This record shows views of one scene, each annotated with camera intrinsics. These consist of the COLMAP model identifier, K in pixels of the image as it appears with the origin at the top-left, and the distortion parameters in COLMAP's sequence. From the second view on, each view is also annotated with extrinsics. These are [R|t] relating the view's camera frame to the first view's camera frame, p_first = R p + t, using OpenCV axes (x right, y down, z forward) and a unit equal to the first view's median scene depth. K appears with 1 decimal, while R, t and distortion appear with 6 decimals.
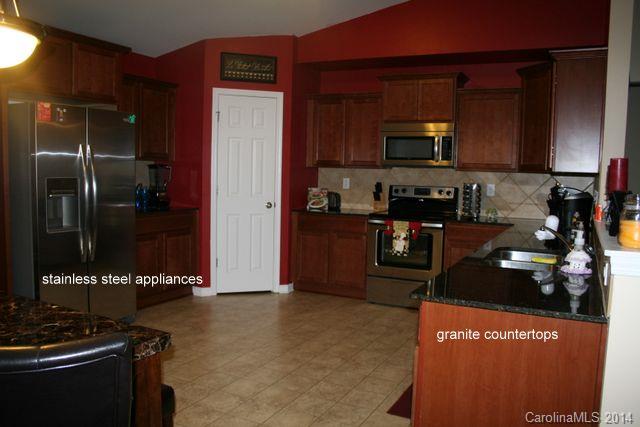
lens RADIAL K [[541.5, 0, 320.0], [0, 541.5, 213.5], [0, 0, 1]] dist [-0.013274, -0.001287]
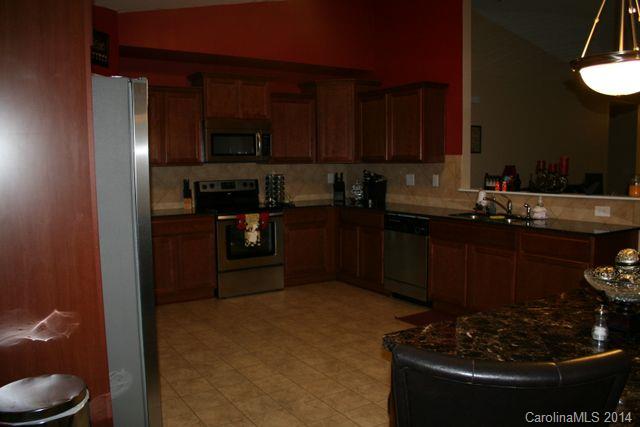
lens RADIAL K [[541.5, 0, 320.0], [0, 541.5, 213.5], [0, 0, 1]] dist [-0.013274, -0.001287]
pose [[0.513190, -0.116590, 0.850319, -0.675680], [0.098799, 0.992169, 0.076412, -0.053533], [-0.852569, 0.044796, 0.520691, 0.328771]]
